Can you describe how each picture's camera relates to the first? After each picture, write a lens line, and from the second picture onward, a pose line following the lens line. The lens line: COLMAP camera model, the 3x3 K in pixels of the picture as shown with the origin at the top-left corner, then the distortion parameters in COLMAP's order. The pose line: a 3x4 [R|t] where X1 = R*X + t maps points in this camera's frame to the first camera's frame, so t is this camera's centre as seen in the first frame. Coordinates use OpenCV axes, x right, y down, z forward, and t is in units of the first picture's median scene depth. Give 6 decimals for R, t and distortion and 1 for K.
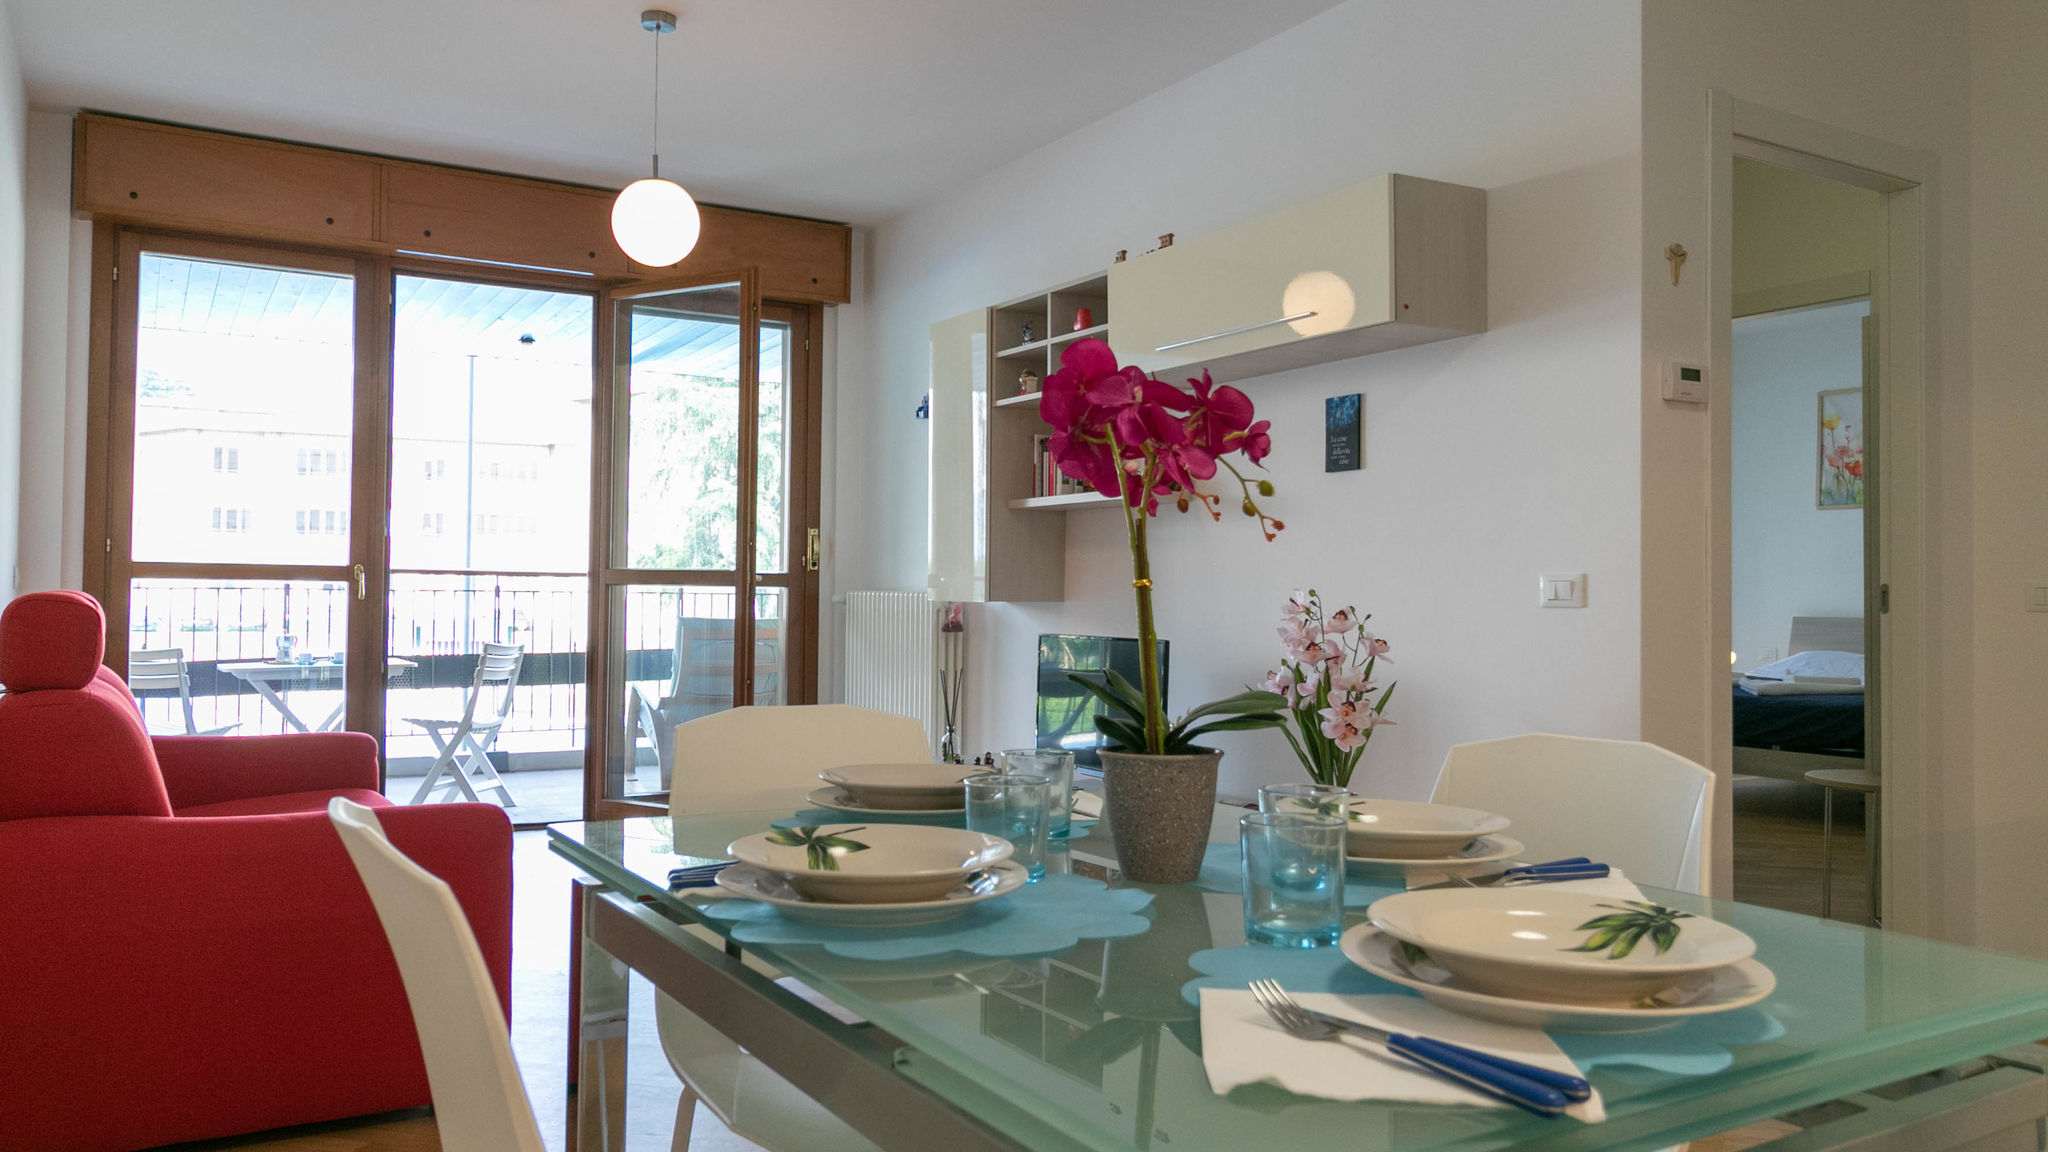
lens RADIAL K [[1480.5, 0, 1016.4], [0, 1480.5, 563.1], [0, 0, 1]] dist [-0.003389, 0.002249]
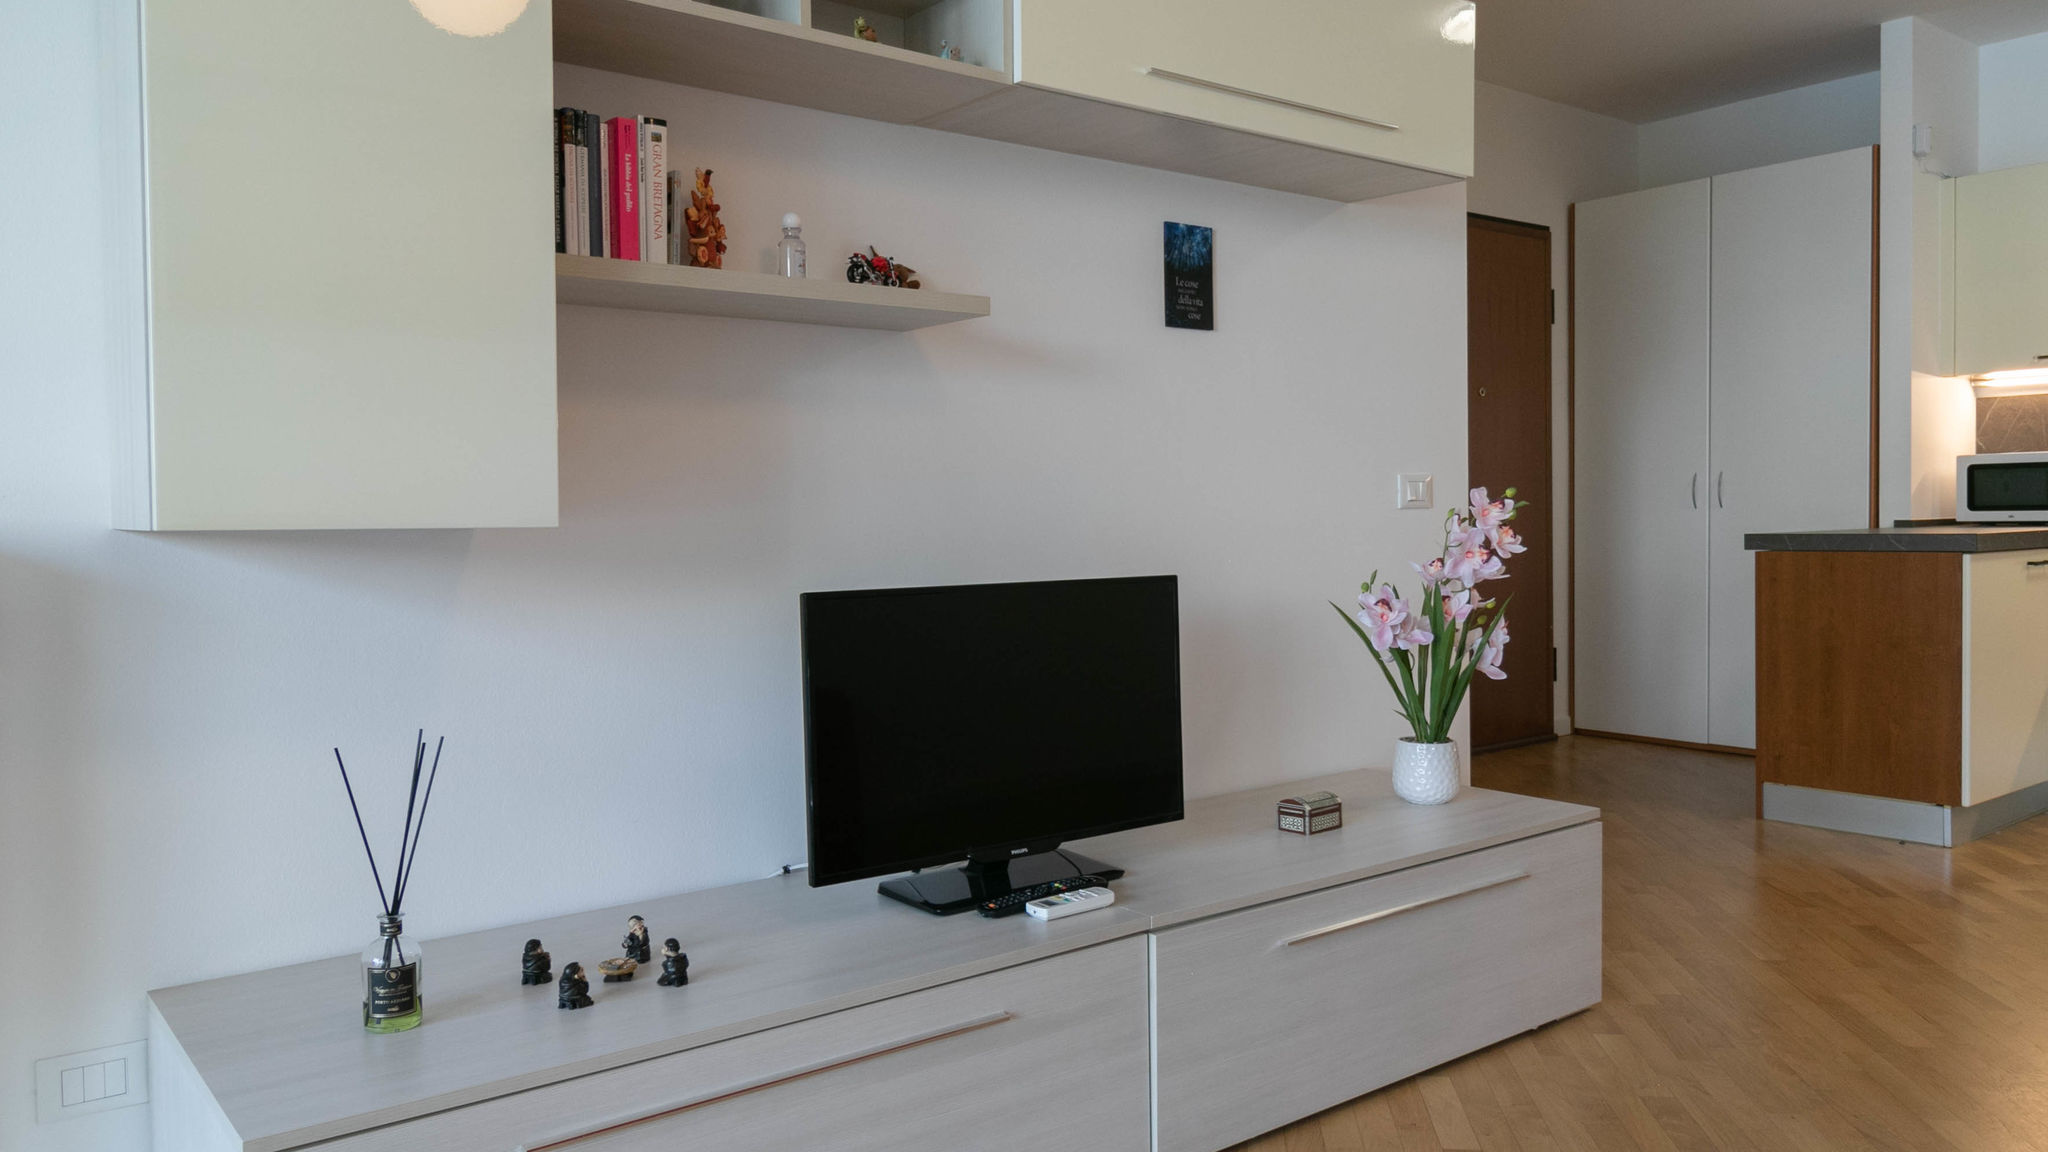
lens RADIAL K [[1480.5, 0, 1016.4], [0, 1480.5, 563.1], [0, 0, 1]] dist [-0.003389, 0.002249]
pose [[-0.128679, -0.040665, 0.990852, -0.351292], [-0.009329, 0.999164, 0.039794, 0.017682], [-0.991642, -0.004123, -0.128950, 0.836214]]
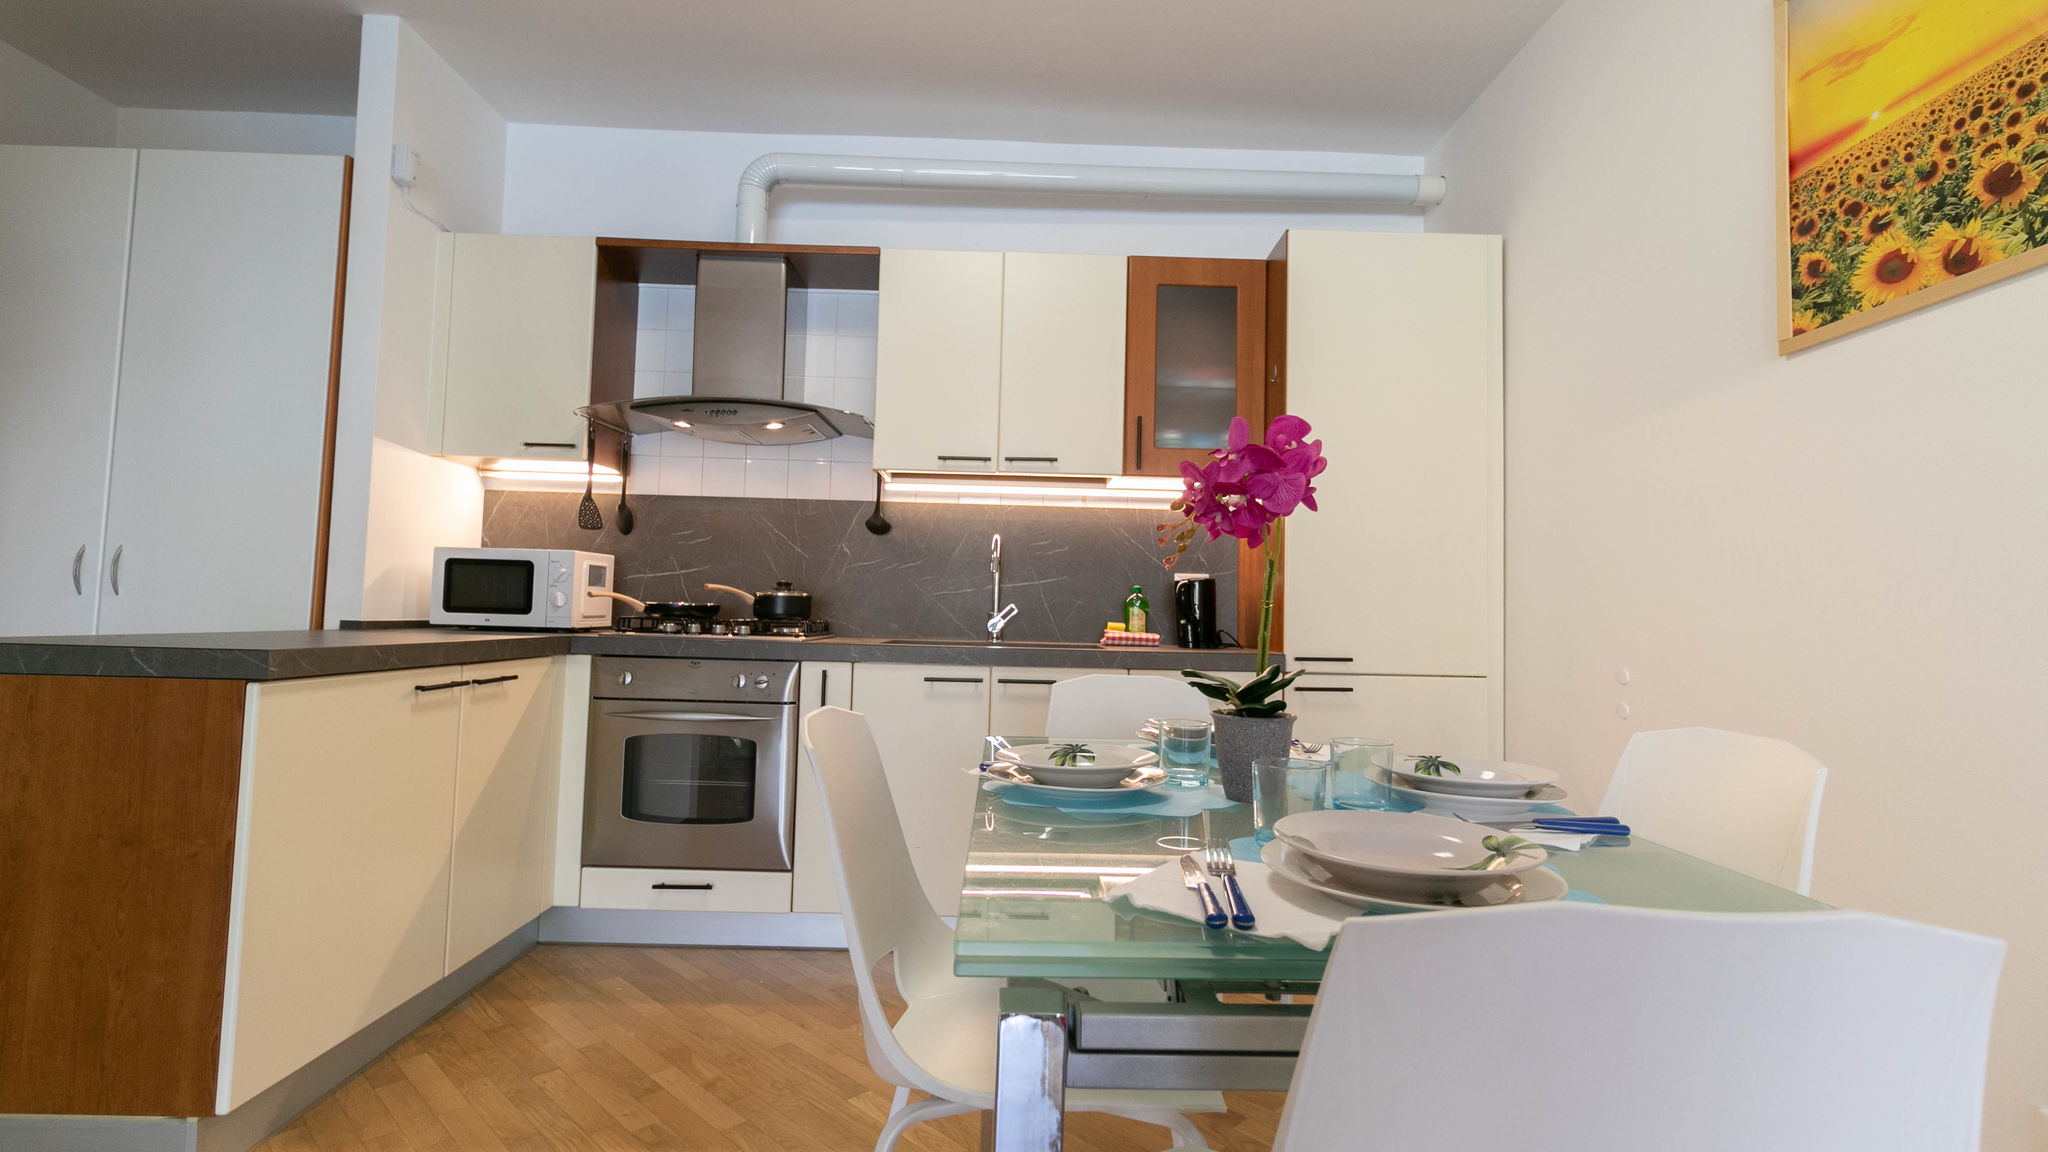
lens RADIAL K [[951.4, 0, 1027.4], [0, 951.4, 564.0], [0, 0, 1]] dist [0.004547, -0.000182]
pose [[-0.868170, -0.008534, 0.496193, -0.040091], [-0.049983, 0.996272, -0.070317, 0.011056], [-0.493743, -0.085848, -0.865360, 0.424588]]
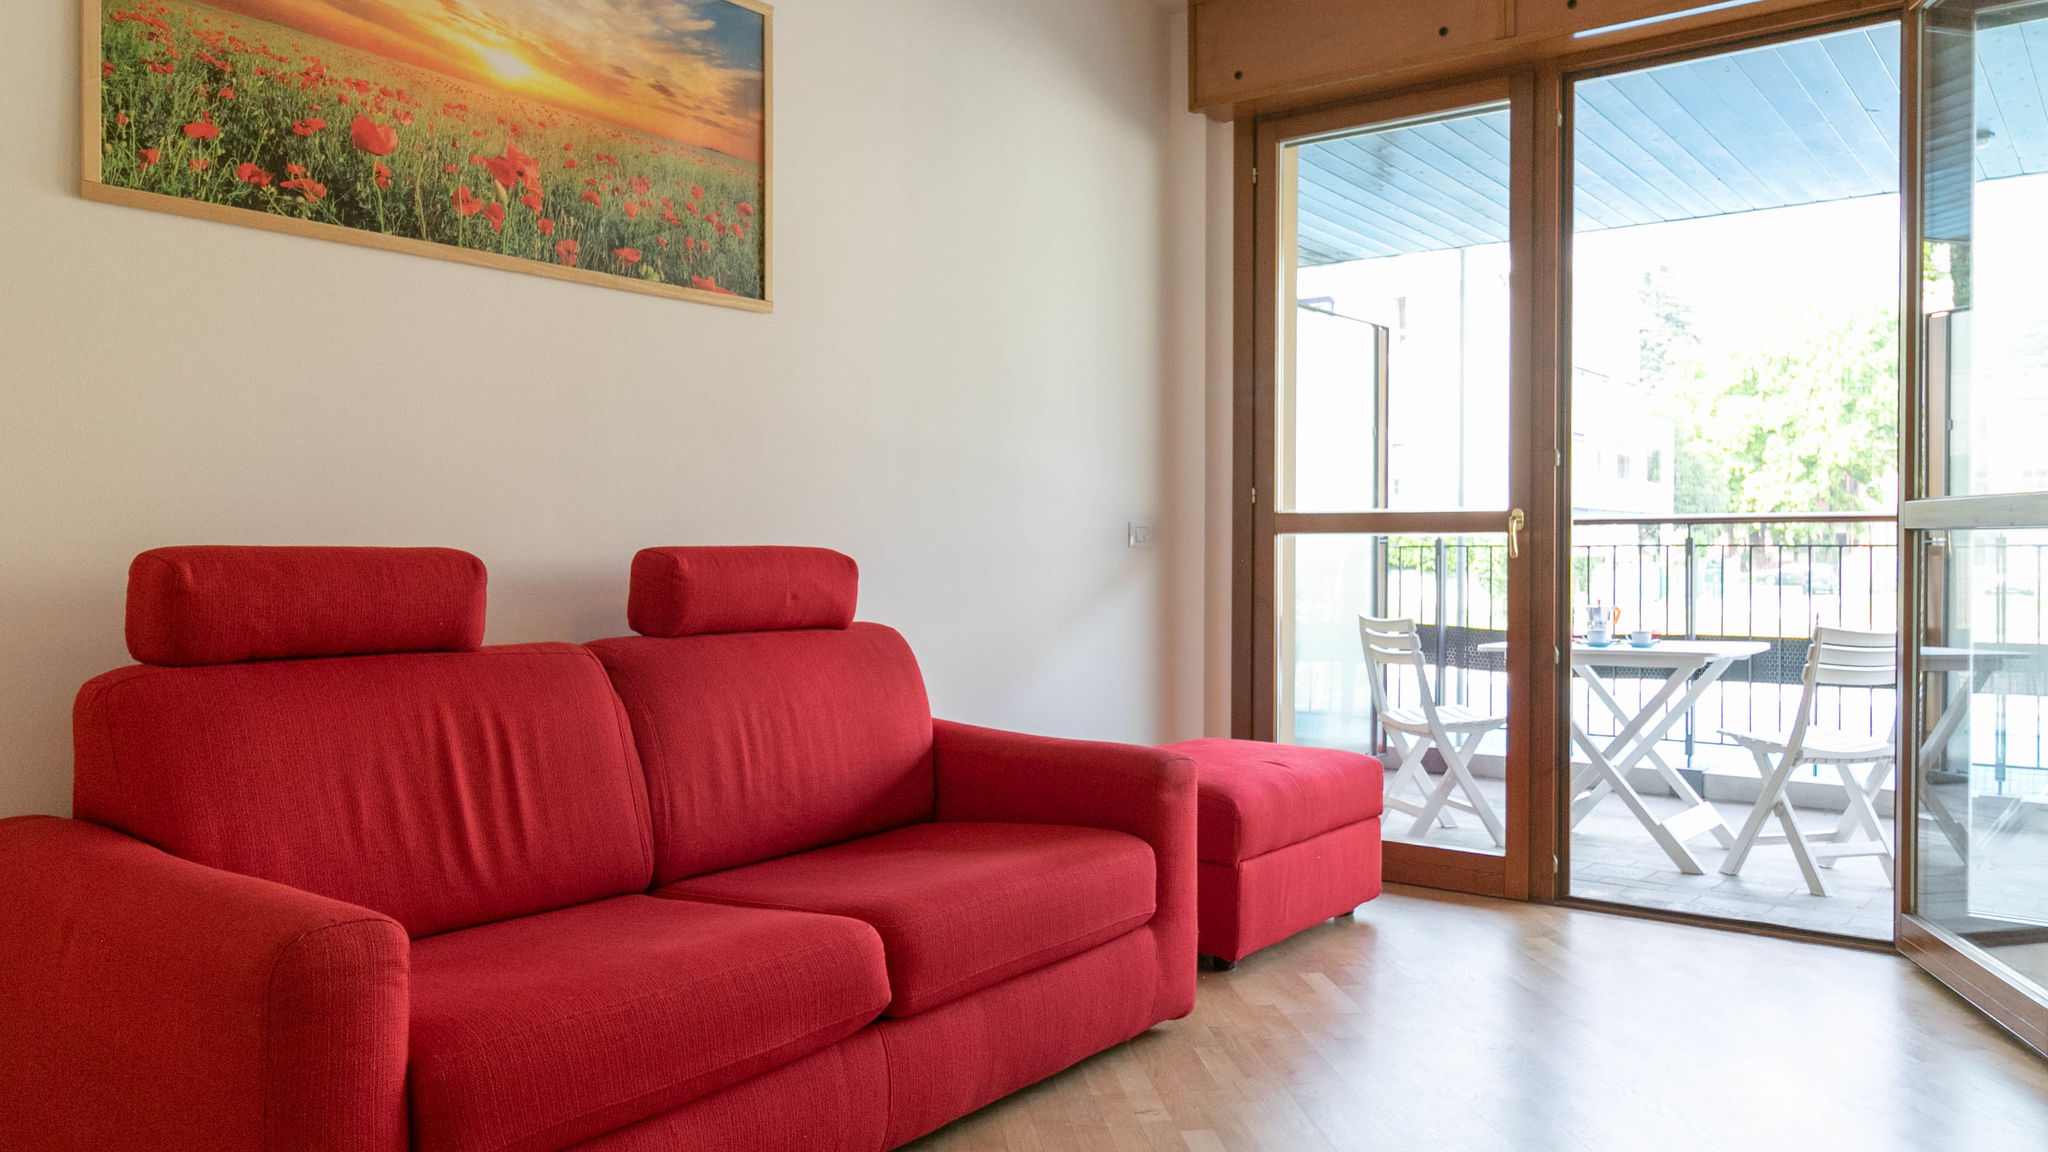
lens RADIAL K [[1497.9, 0, 1036.6], [0, 1497.9, 566.5], [0, 0, 1]] dist [0.006600, -0.004664]
pose [[0.369218, 0.001100, -0.929342, 0.135898], [0.024273, 0.999647, 0.010826, 0.015359], [0.929026, -0.026556, 0.369061, 0.525705]]
